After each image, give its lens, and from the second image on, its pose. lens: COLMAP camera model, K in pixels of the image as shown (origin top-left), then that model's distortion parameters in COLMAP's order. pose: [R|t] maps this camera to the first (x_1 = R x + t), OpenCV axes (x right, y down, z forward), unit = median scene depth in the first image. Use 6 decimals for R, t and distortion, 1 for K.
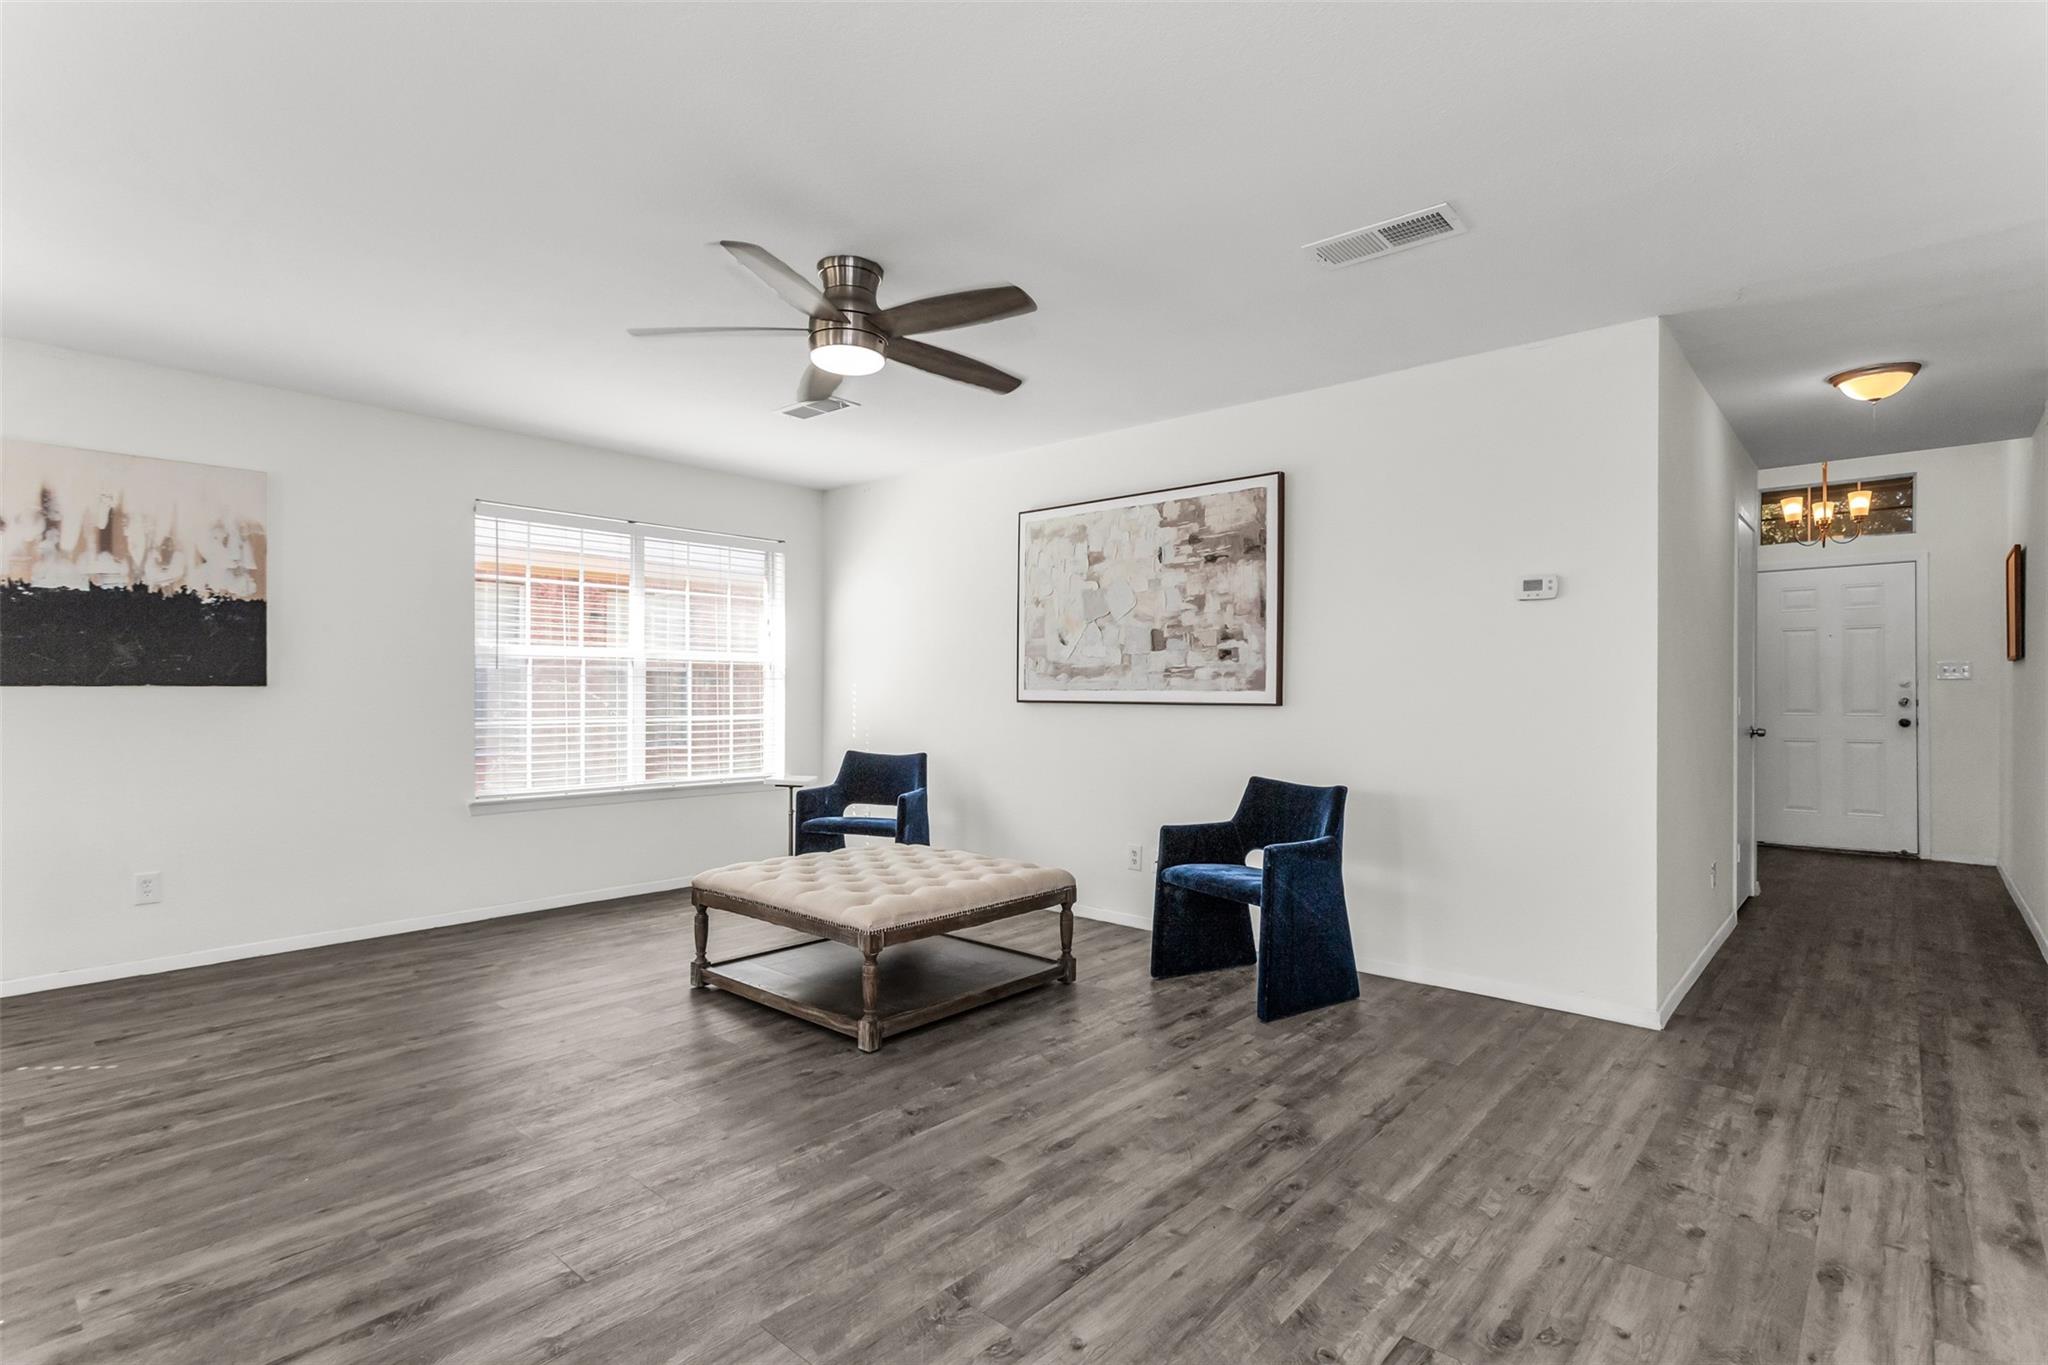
lens RADIAL K [[993.9, 0, 1020.4], [0, 993.9, 686.4], [0, 0, 1]] dist [0.001793, 0.001336]
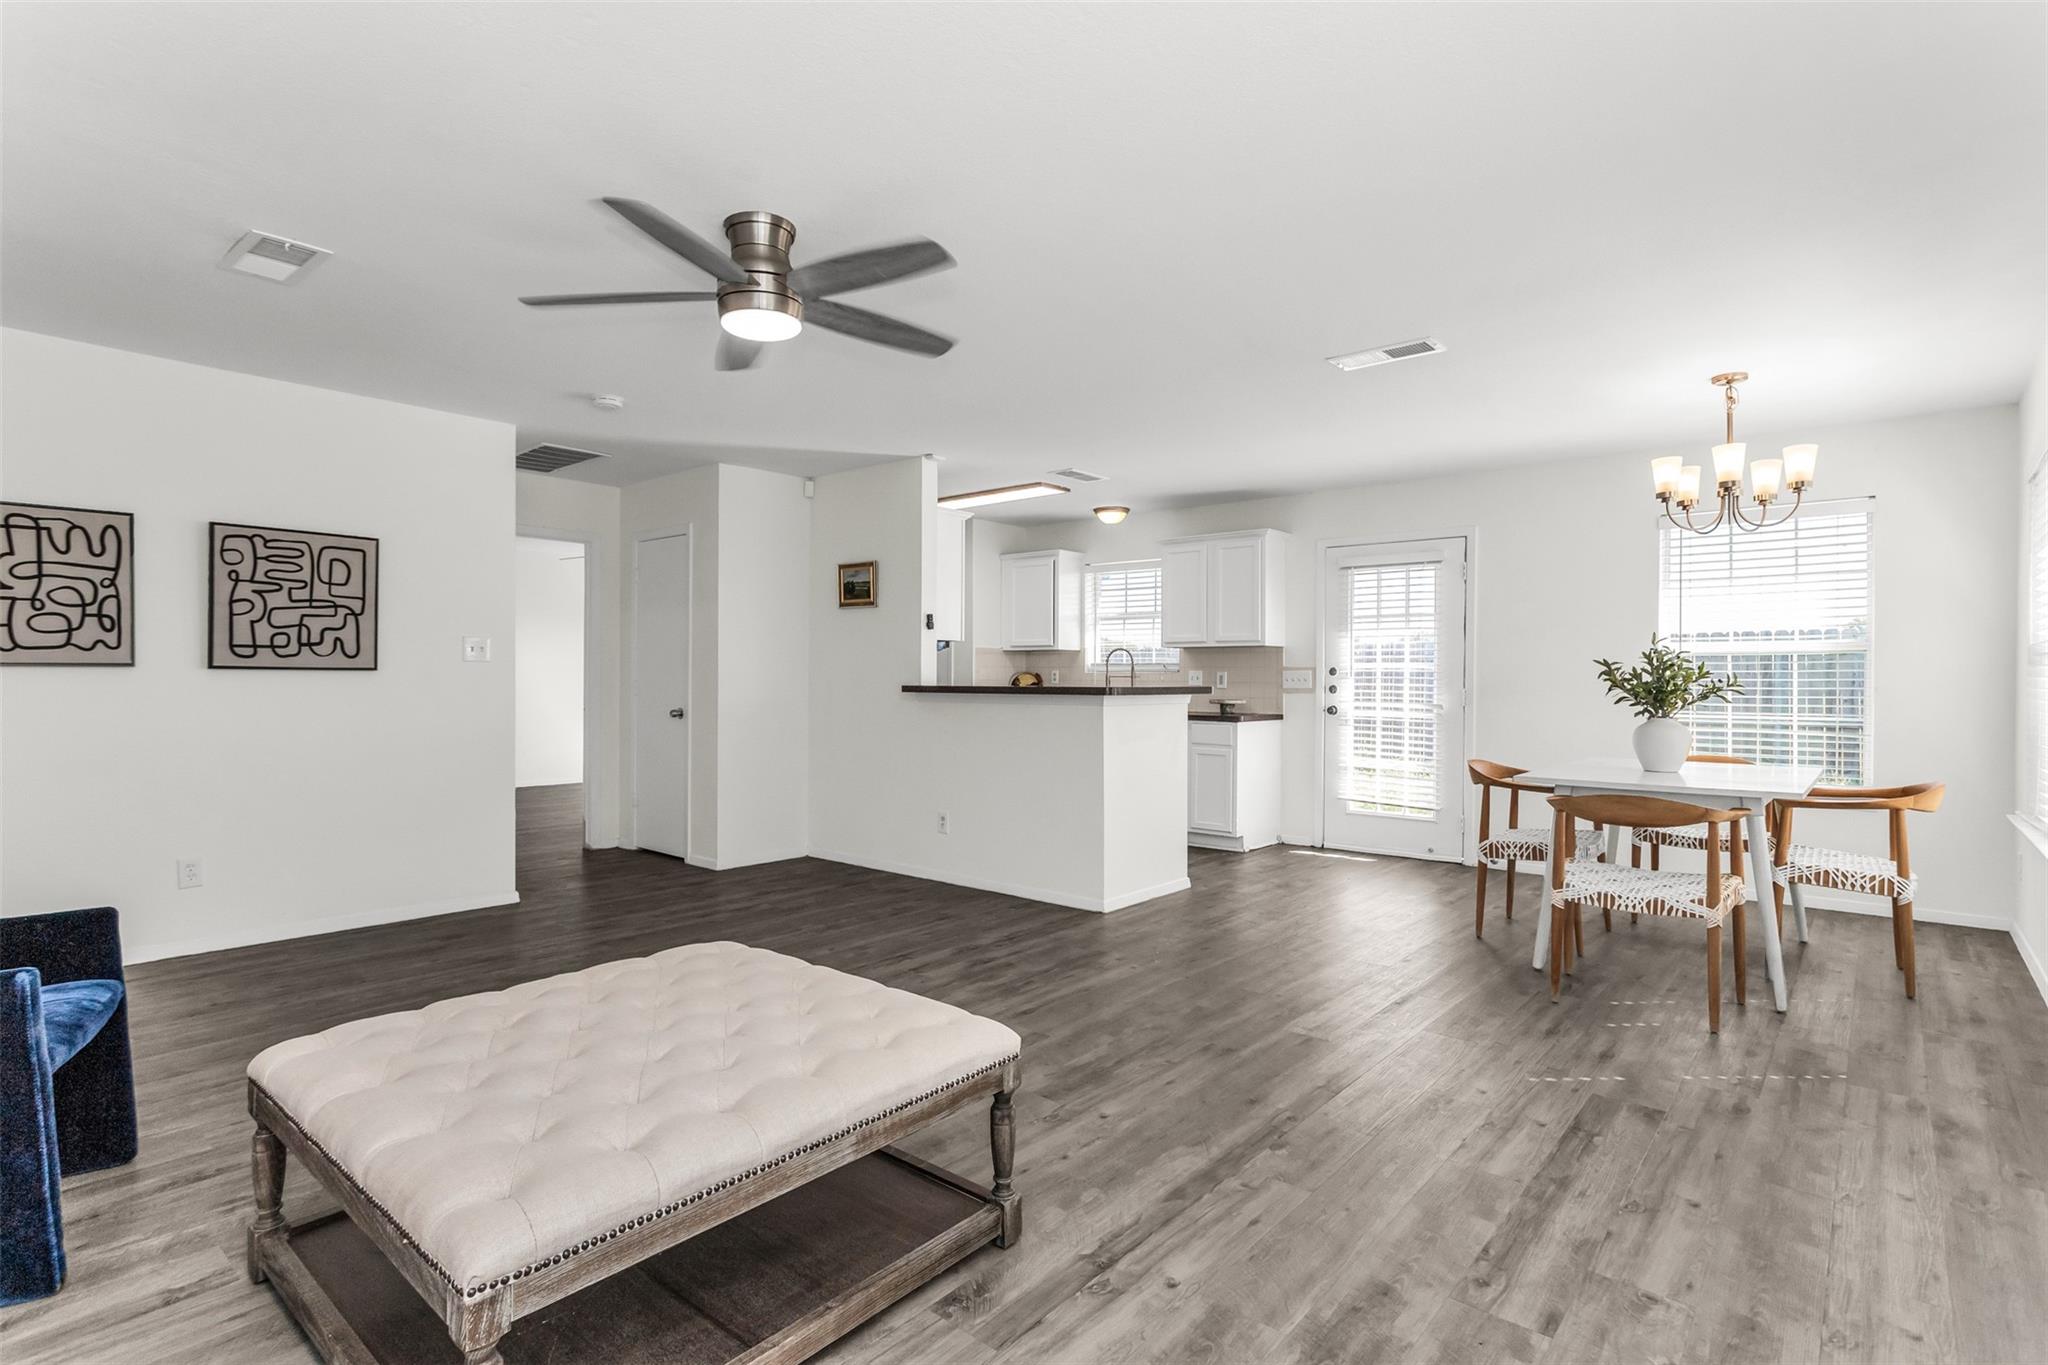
lens RADIAL K [[993.9, 0, 1020.4], [0, 993.9, 686.4], [0, 0, 1]] dist [0.001793, 0.001336]
pose [[-0.999843, -0.008196, -0.015707, -0.271131], [-0.008312, 0.999938, 0.007351, 0.001230], [0.015646, 0.007481, -0.999850, 1.300162]]
